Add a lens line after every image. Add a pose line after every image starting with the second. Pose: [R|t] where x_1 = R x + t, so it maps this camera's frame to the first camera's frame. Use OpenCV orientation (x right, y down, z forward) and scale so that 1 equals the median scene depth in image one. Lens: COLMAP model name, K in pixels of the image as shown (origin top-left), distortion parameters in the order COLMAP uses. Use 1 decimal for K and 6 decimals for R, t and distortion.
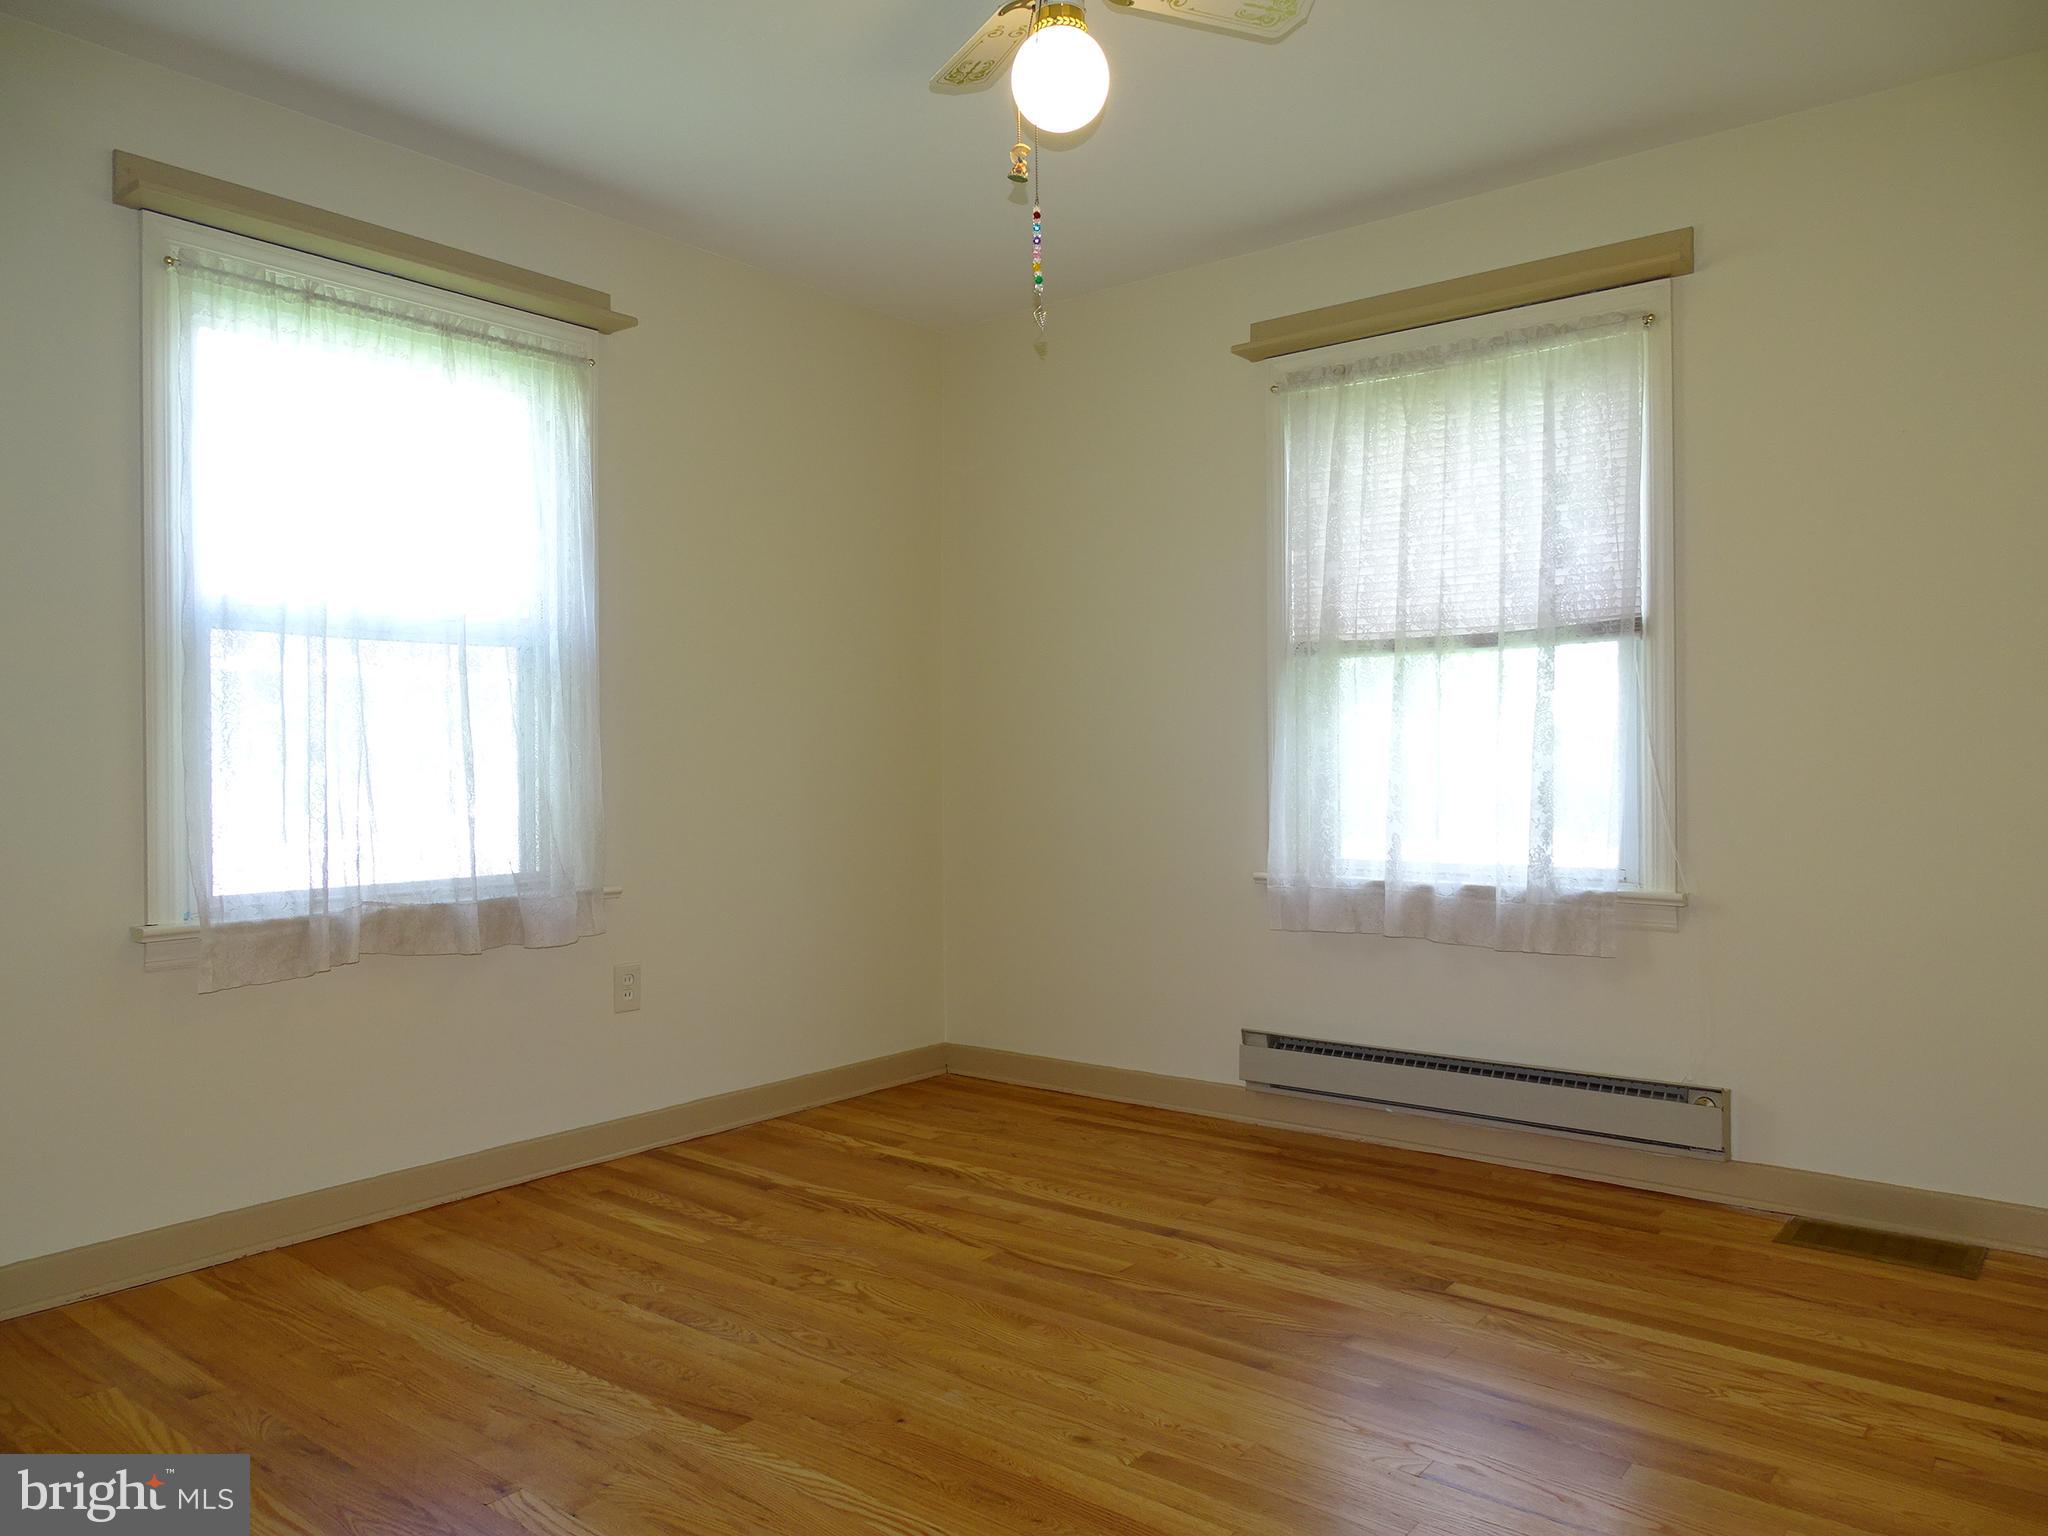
lens RADIAL K [[1451.2, 0, 1032.8], [0, 1451.2, 758.0], [0, 0, 1]] dist [0.006427, -0.001509]
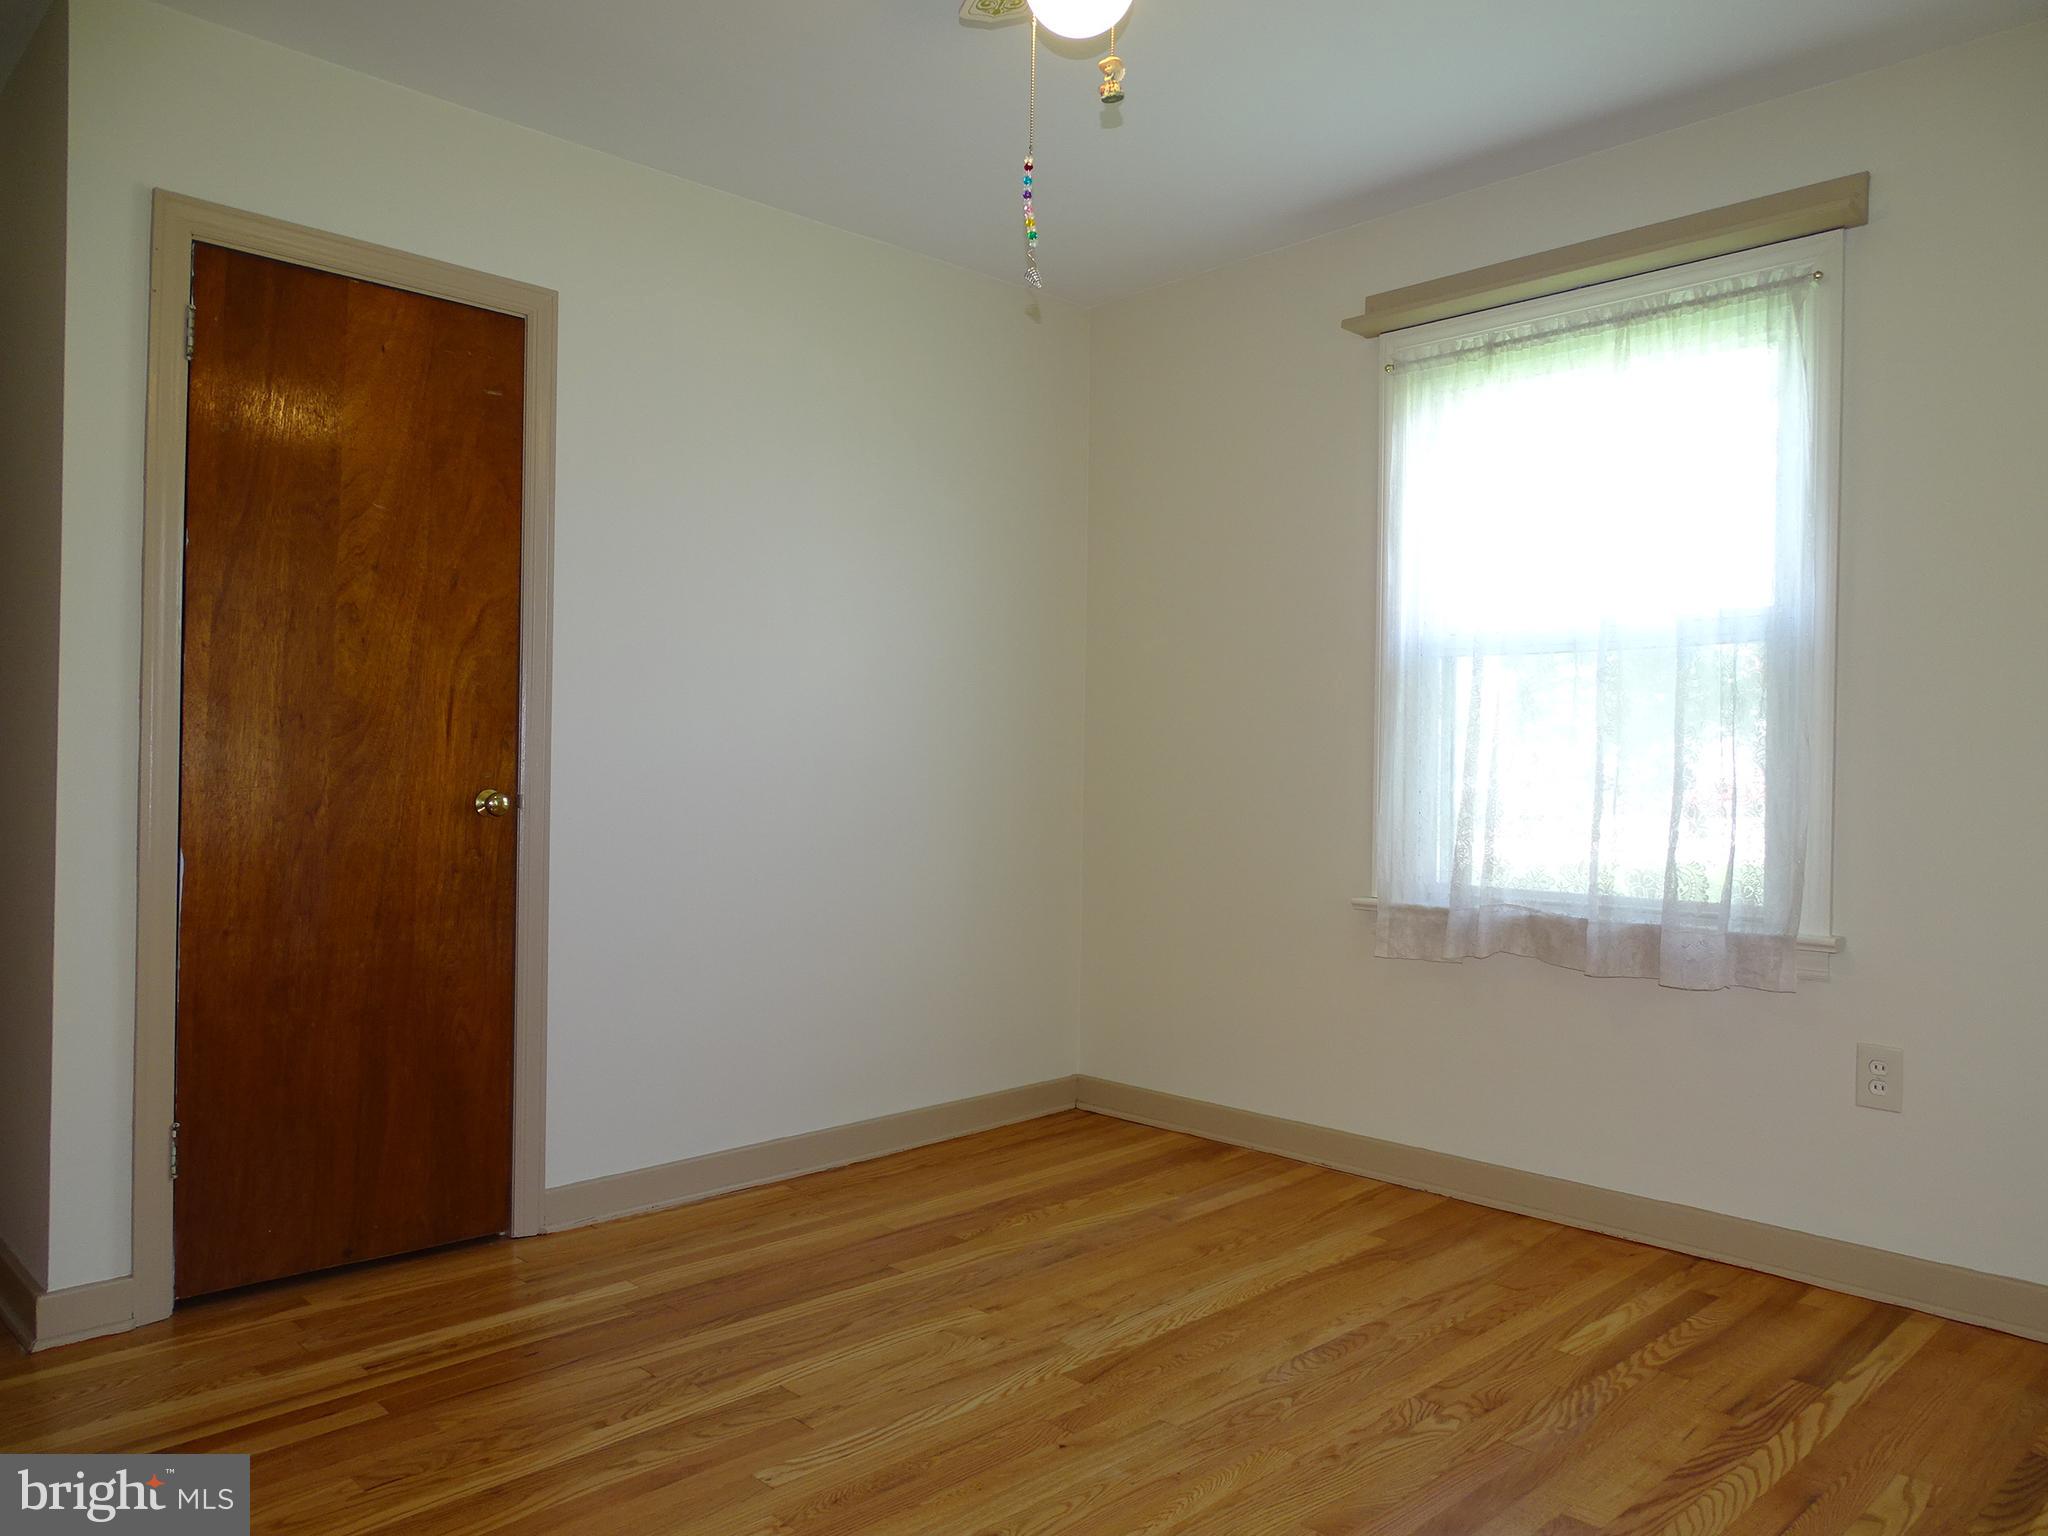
lens RADIAL K [[1447.7, 0, 1024.0], [0, 1447.7, 768.0], [0, 0, 1]] dist [0.009384, 0.001137]
pose [[-0.119790, 0.009636, -0.992753, 0.642936], [-0.011507, 0.999872, 0.011093, -0.008236], [0.992733, 0.012752, -0.119664, 0.794806]]
